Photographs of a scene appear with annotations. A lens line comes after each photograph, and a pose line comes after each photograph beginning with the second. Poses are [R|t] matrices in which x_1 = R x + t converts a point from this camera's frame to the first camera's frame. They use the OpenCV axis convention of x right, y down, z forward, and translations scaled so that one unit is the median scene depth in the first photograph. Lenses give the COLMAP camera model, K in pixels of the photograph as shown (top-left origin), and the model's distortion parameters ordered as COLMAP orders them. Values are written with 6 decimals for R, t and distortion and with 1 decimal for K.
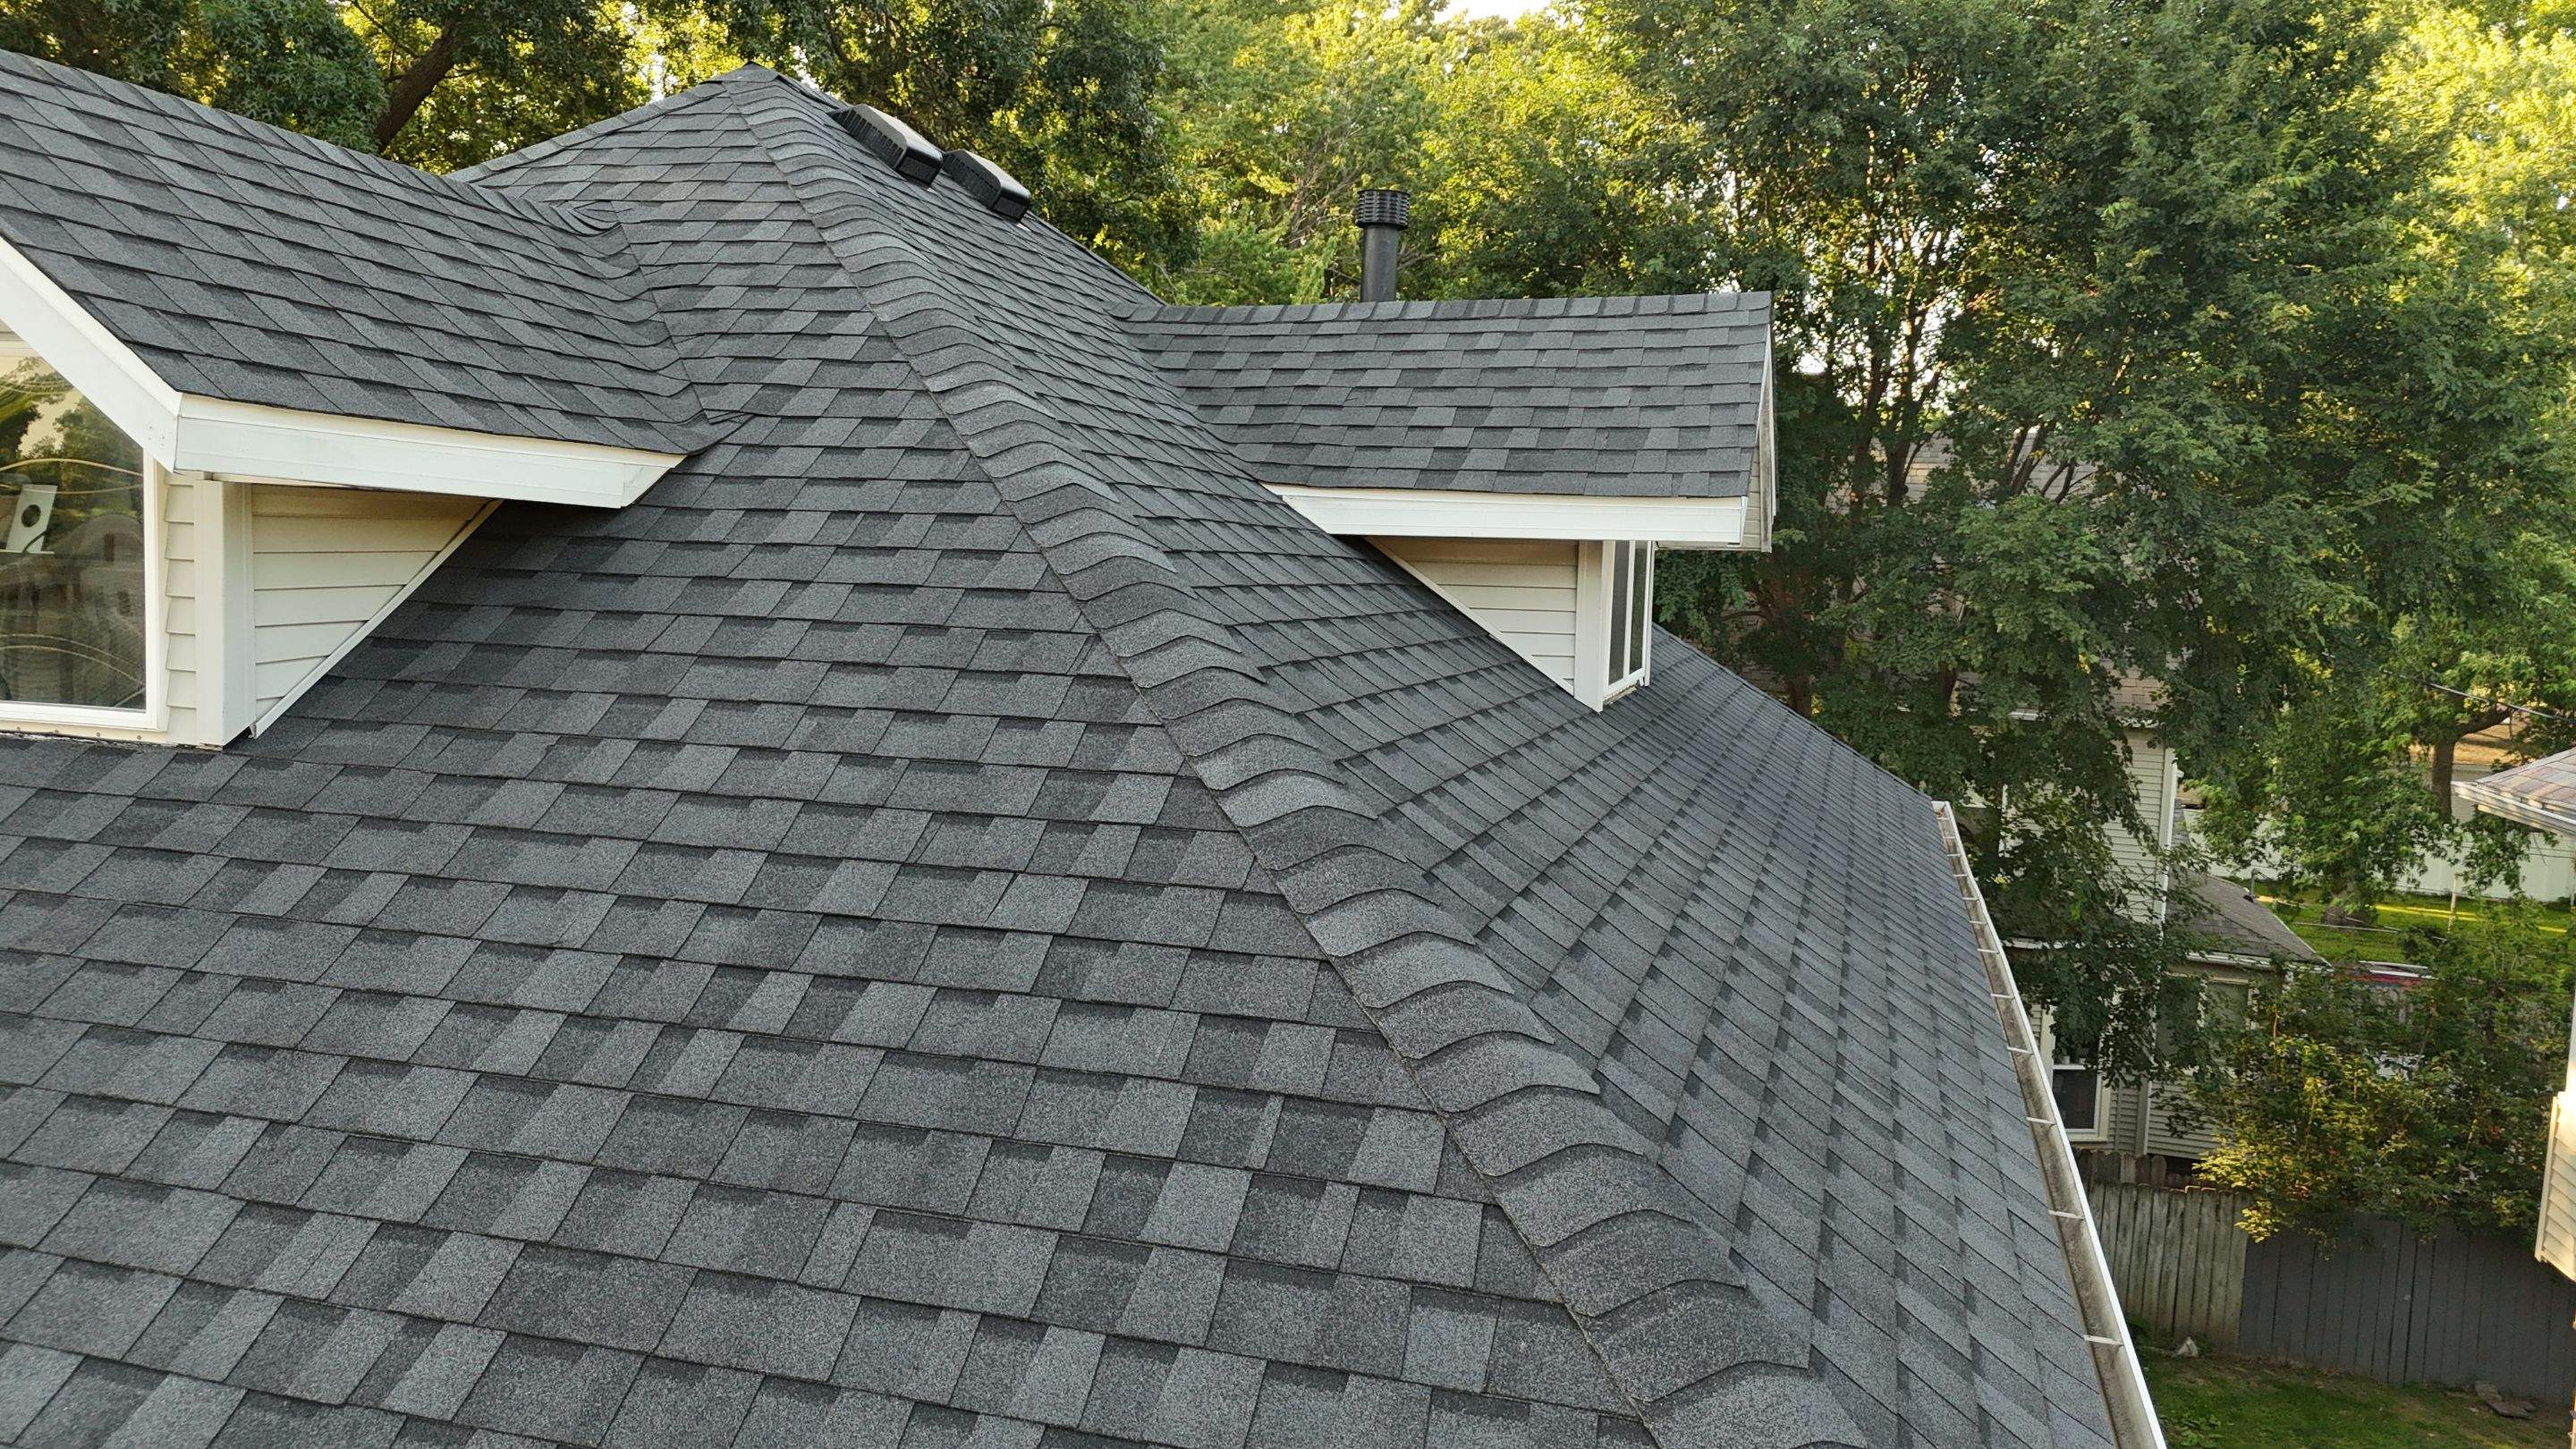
lens RADIAL K [[1883.9, 0, 1285.6], [0, 1883.9, 729.2], [0, 0, 1]] dist [0.086168, -0.111675]
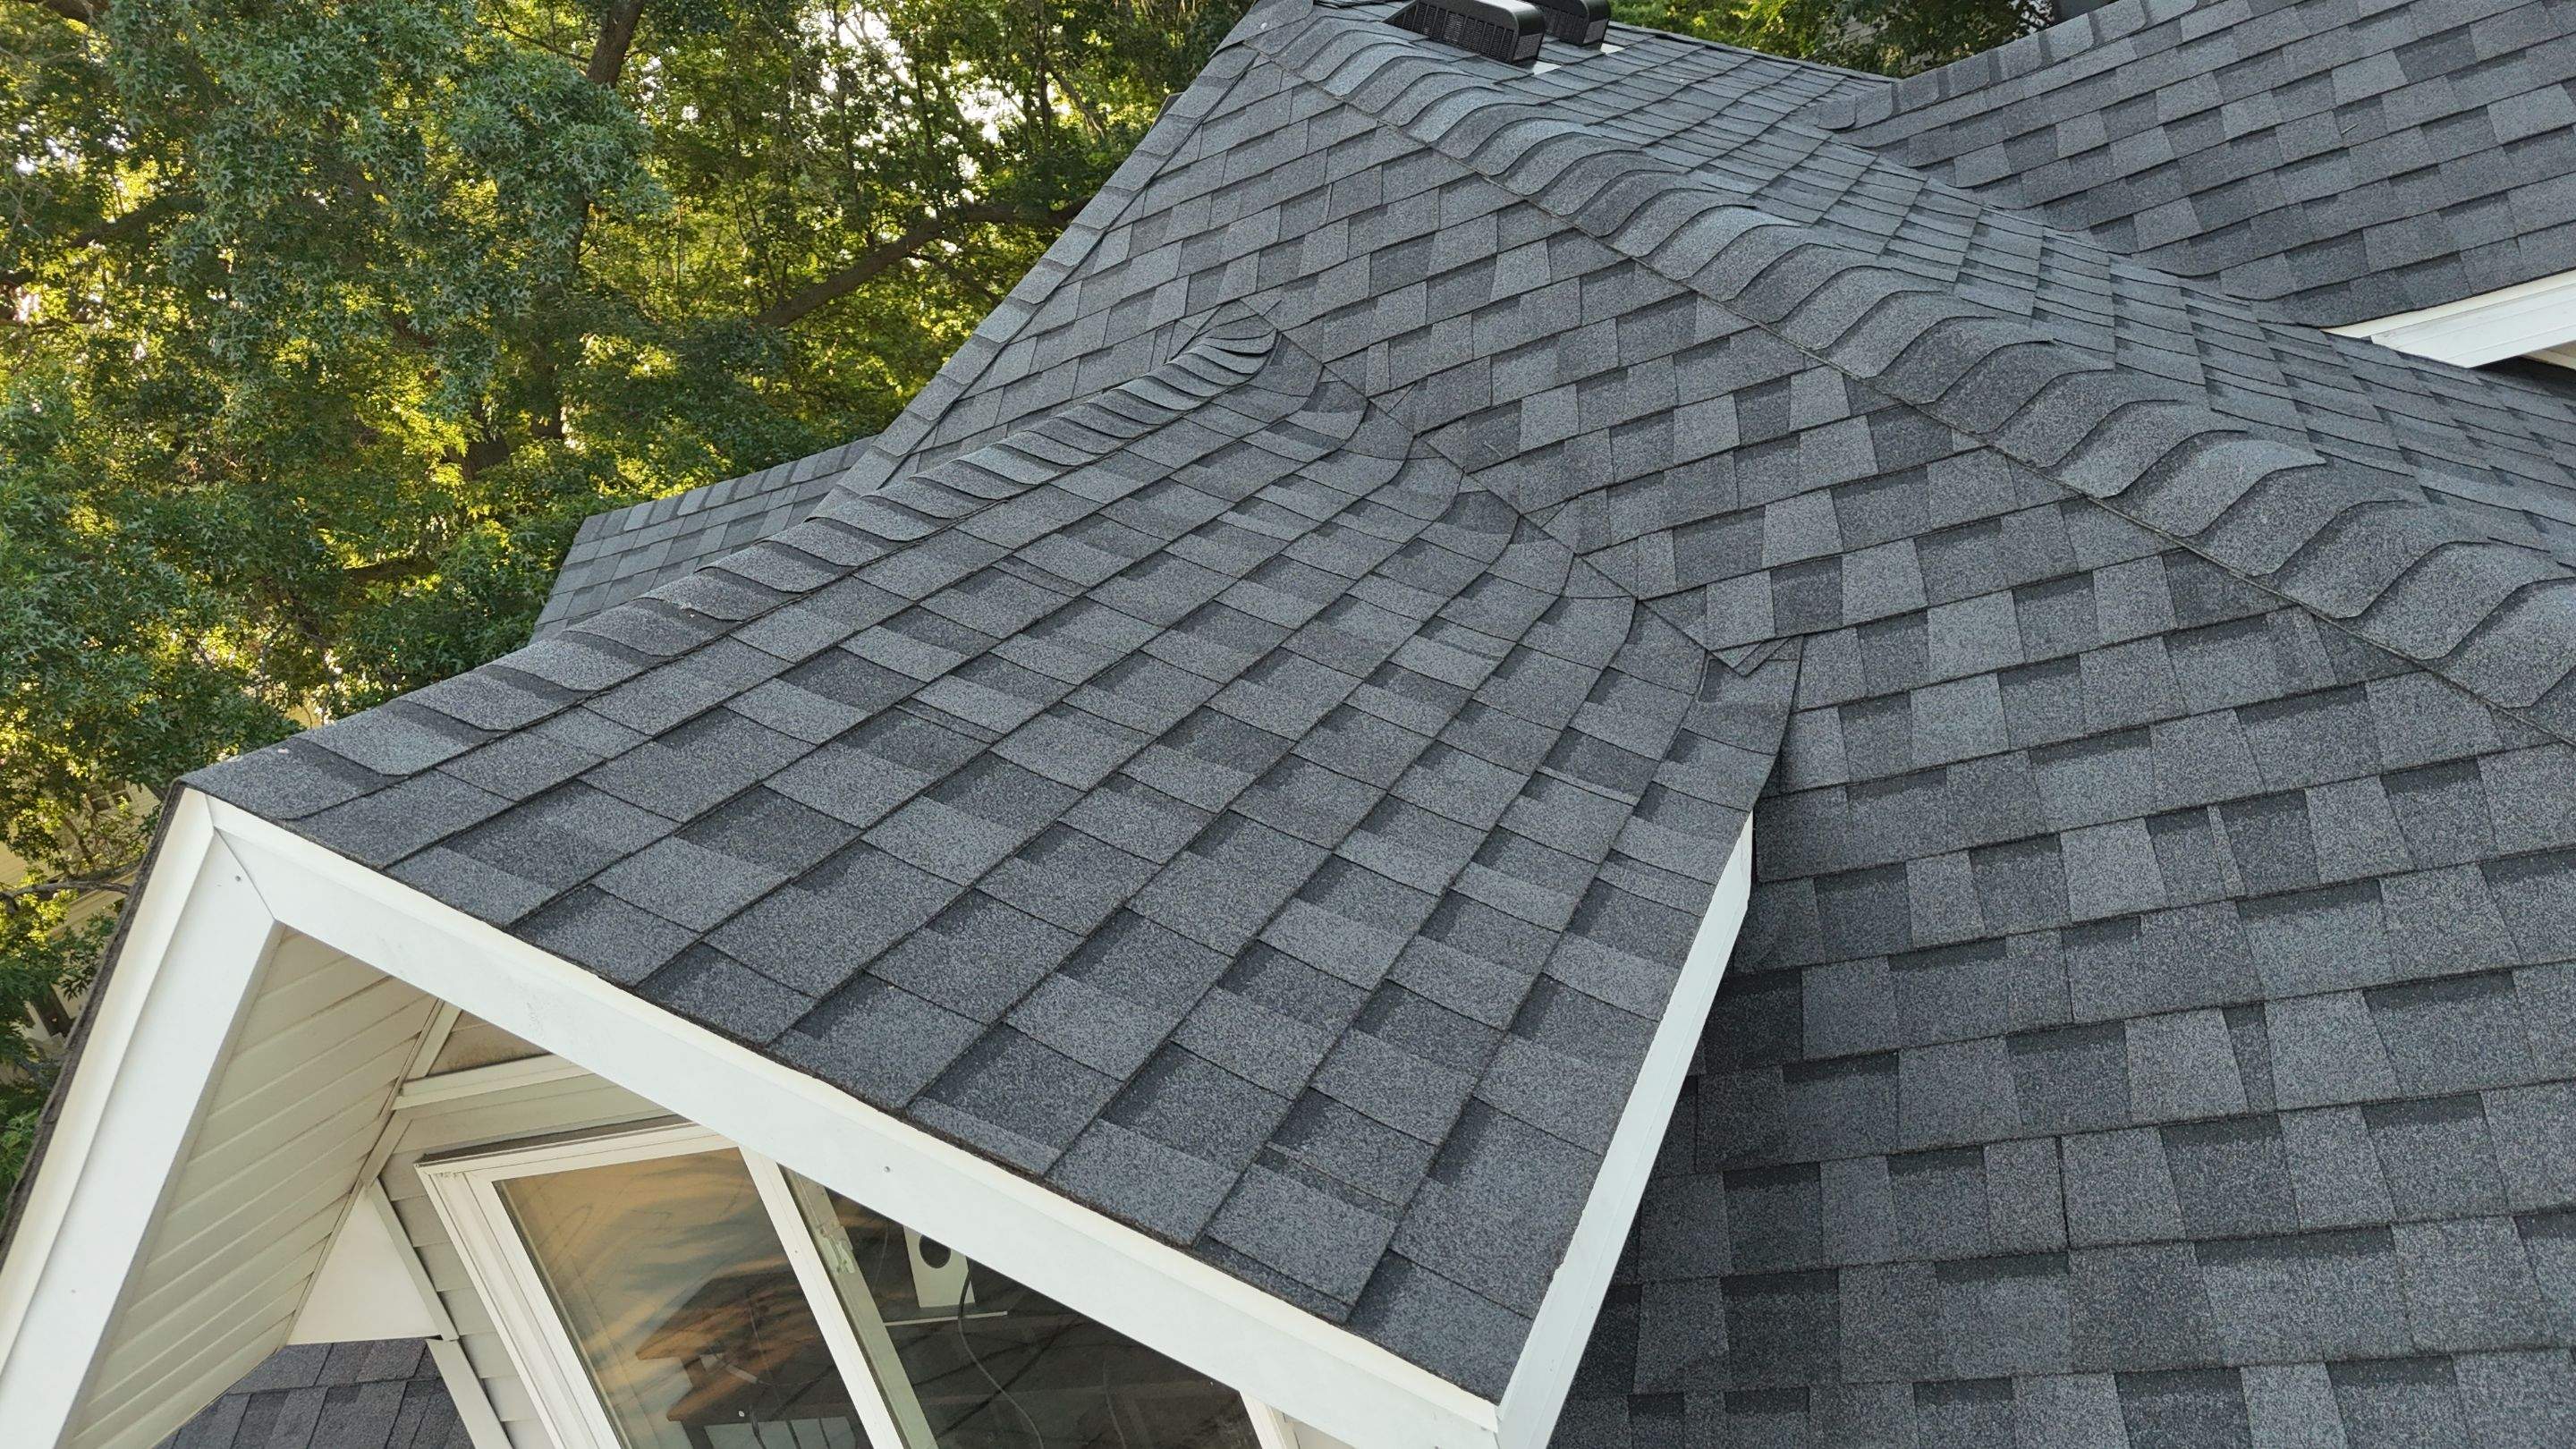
lens RADIAL K [[1888.7, 0, 1301.2], [0, 1888.7, 722.8], [0, 0, 1]] dist [0.082044, -0.083379]
pose [[0.925819, -0.329684, -0.184846, -0.383244], [0.357012, 0.923355, 0.141272, -0.333222], [0.124103, -0.196784, 0.972561, 0.452180]]
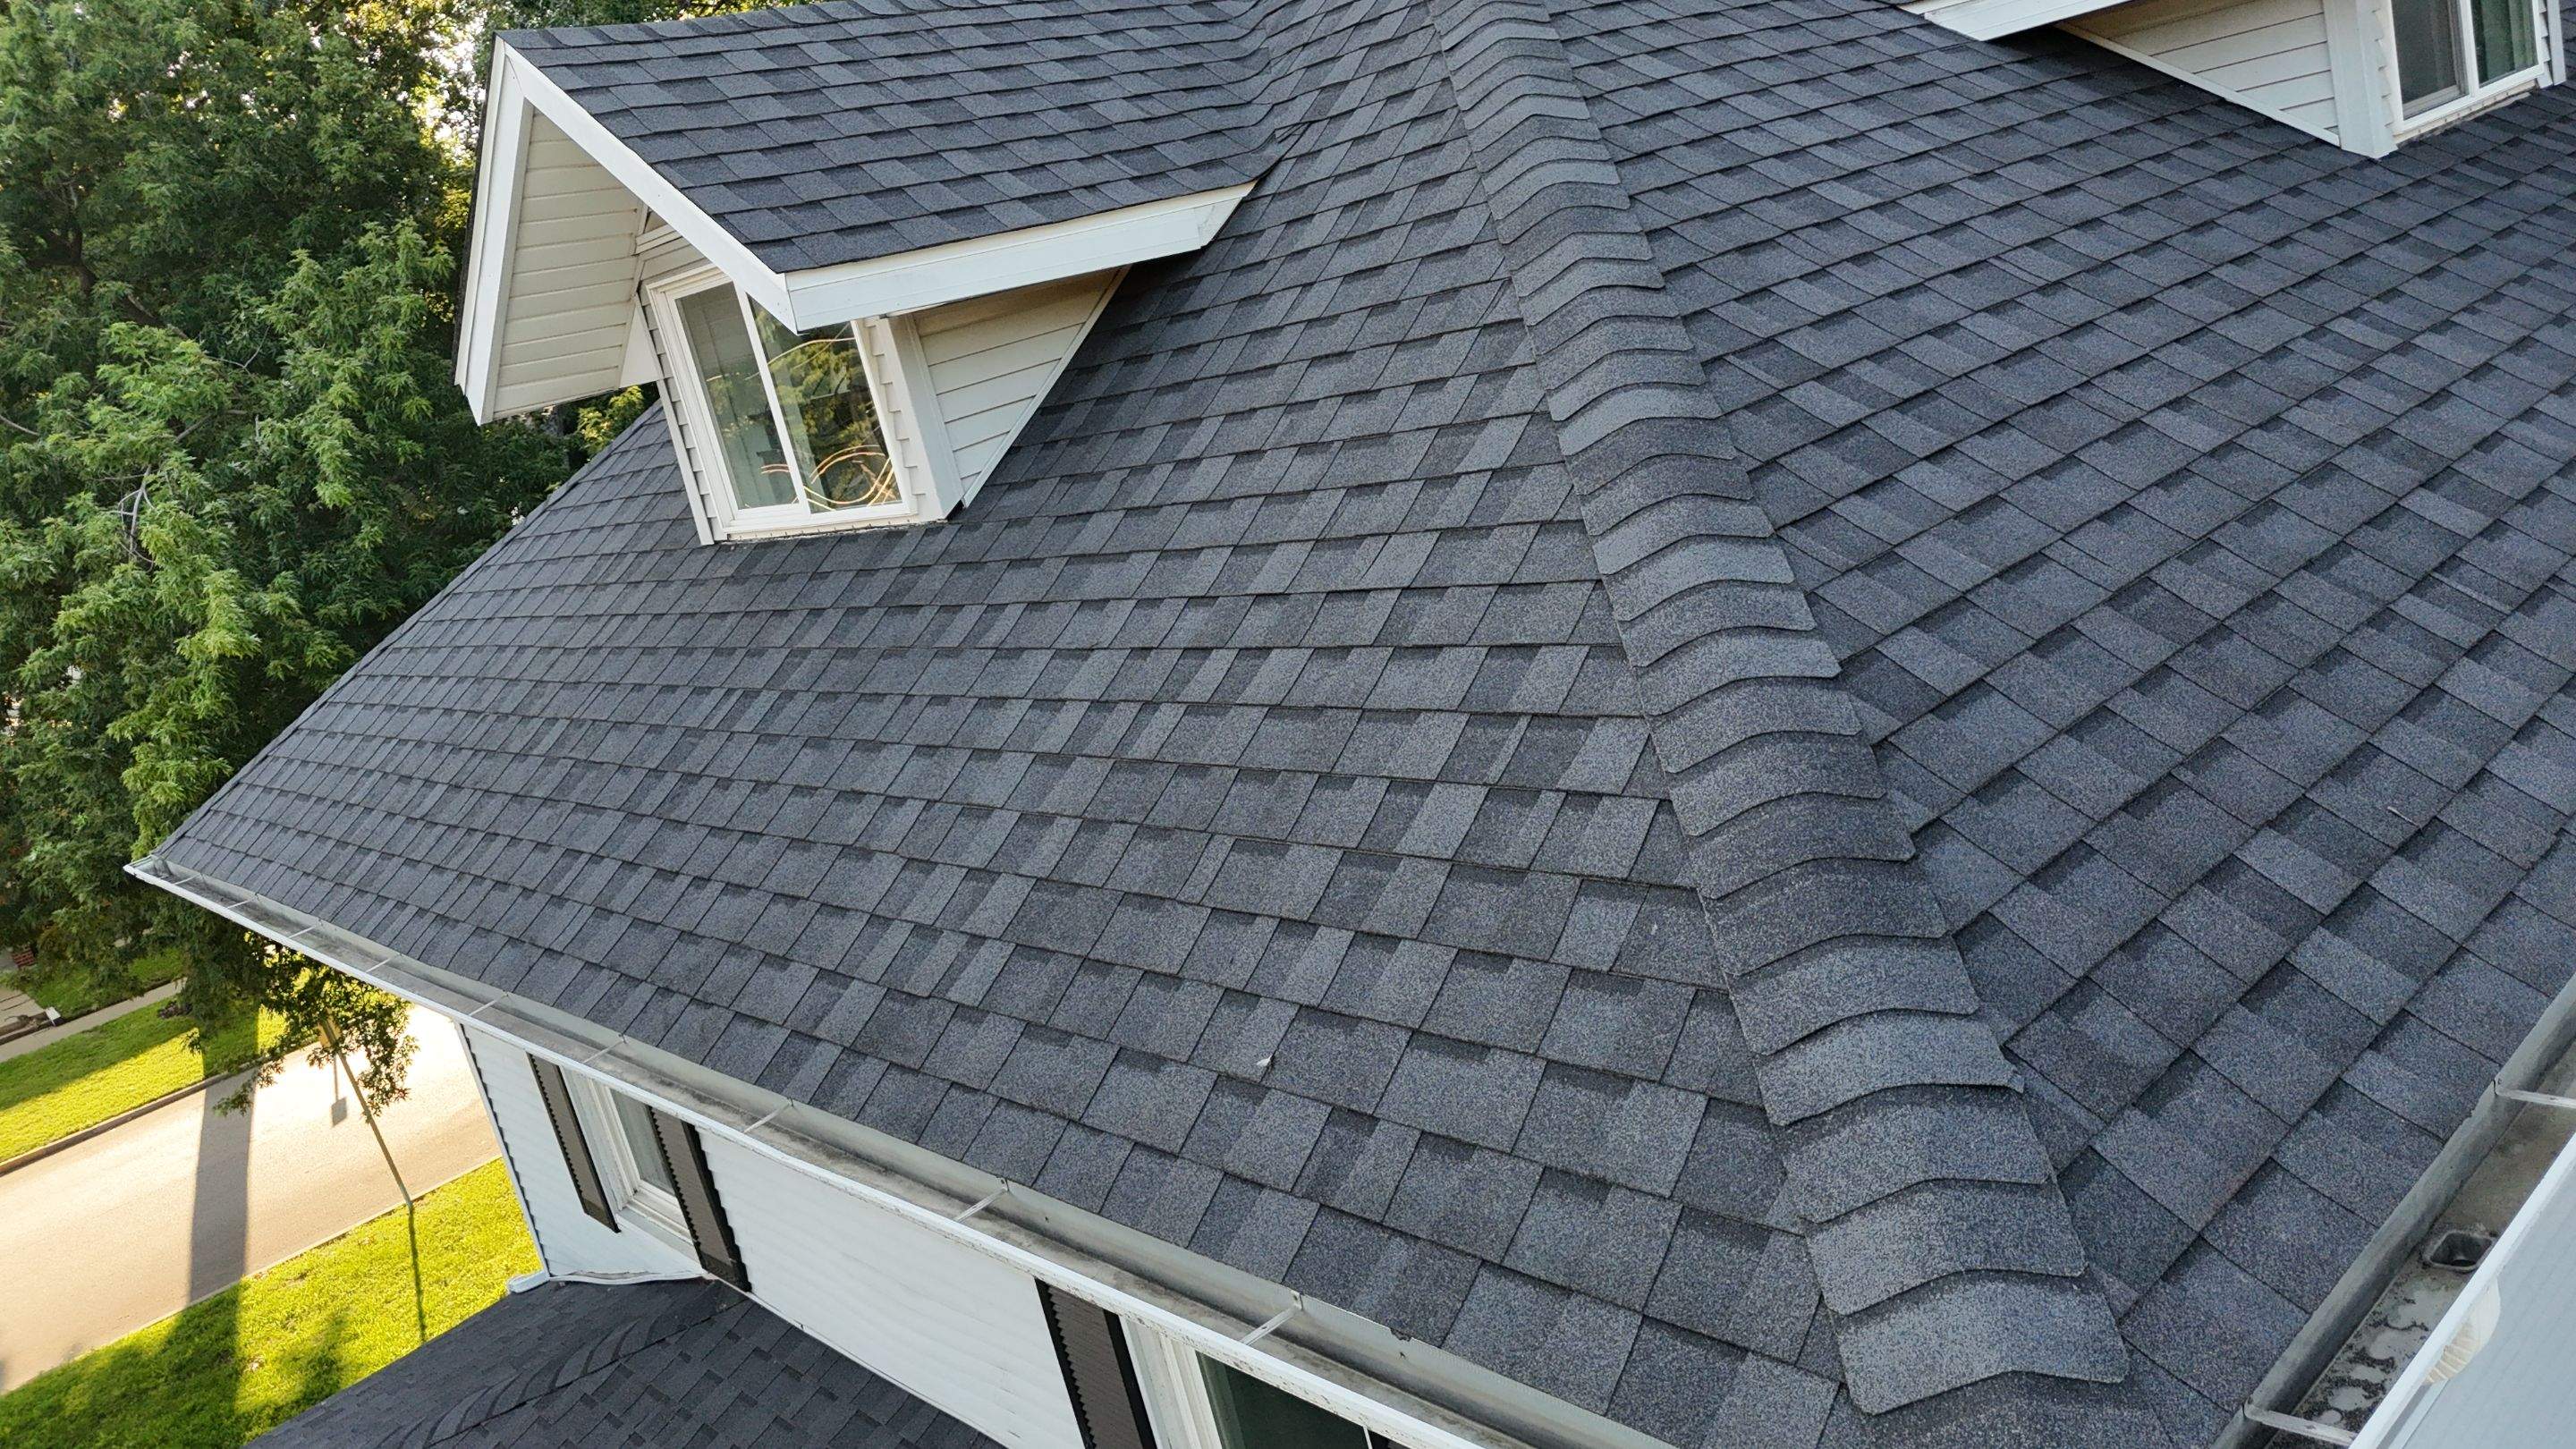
lens RADIAL K [[1864.4, 0, 1292.5], [0, 1864.4, 749.6], [0, 0, 1]] dist [0.077444, -0.085576]
pose [[0.822593, -0.093809, -0.560839, 0.330312], [0.216332, 0.963761, 0.156096, 0.011663], [0.525871, -0.249731, 0.813077, 0.037867]]
